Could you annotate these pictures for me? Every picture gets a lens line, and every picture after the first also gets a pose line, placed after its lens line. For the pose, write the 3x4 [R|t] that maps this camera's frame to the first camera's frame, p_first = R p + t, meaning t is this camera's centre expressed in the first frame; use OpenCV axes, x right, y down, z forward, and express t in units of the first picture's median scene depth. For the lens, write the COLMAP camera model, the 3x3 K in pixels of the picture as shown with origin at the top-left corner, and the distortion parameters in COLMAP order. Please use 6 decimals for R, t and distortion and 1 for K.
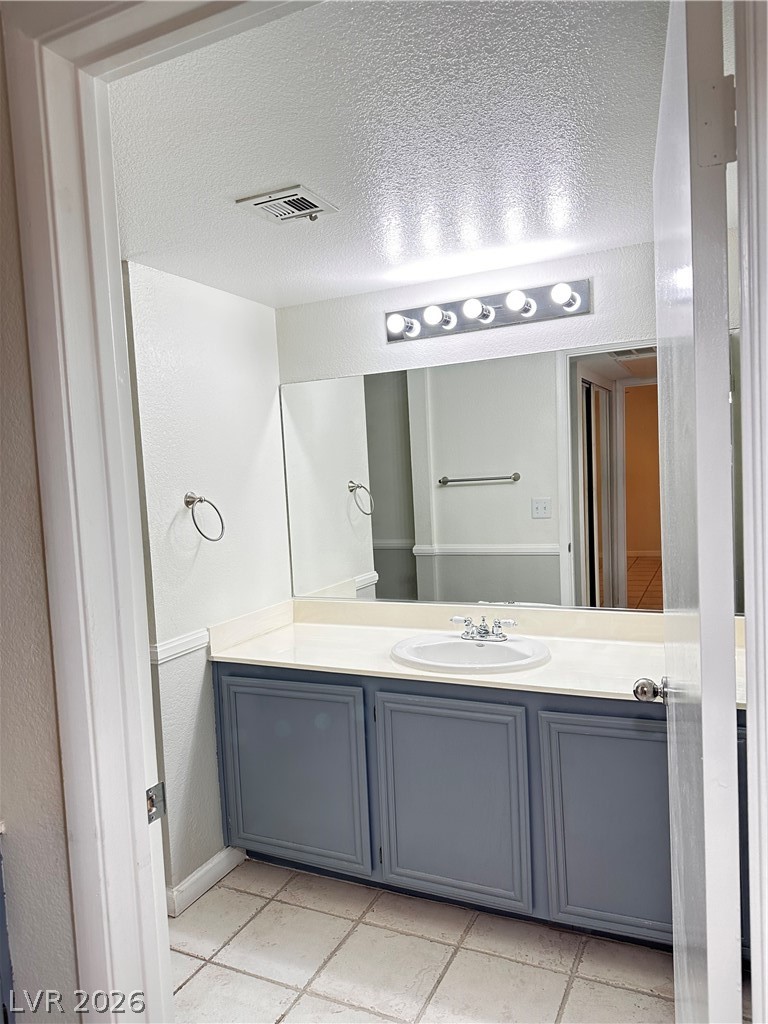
lens RADIAL K [[718.2, 0, 377.3], [0, 718.2, 507.7], [0, 0, 1]] dist [0.065907, -0.084213]
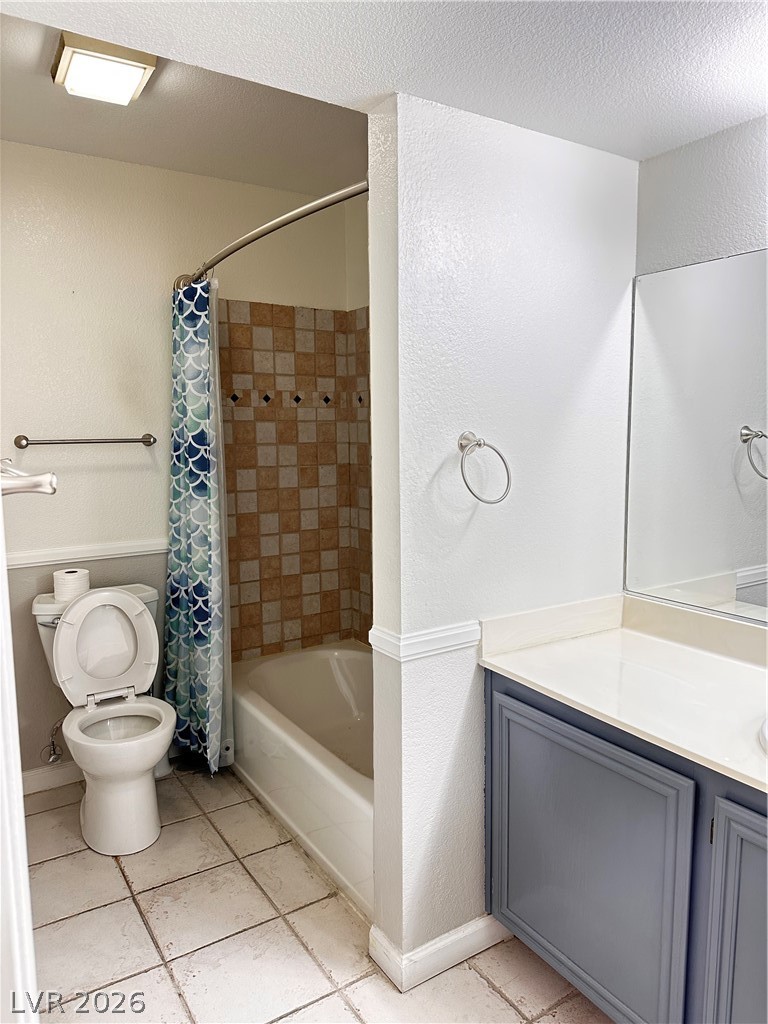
lens RADIAL K [[718.2, 0, 377.3], [0, 718.2, 507.7], [0, 0, 1]] dist [0.065907, -0.084213]
pose [[0.849260, 0.100310, -0.518358, 0.039858], [-0.058437, 0.993612, 0.096538, -0.009974], [0.524731, -0.051695, 0.849697, 0.338757]]
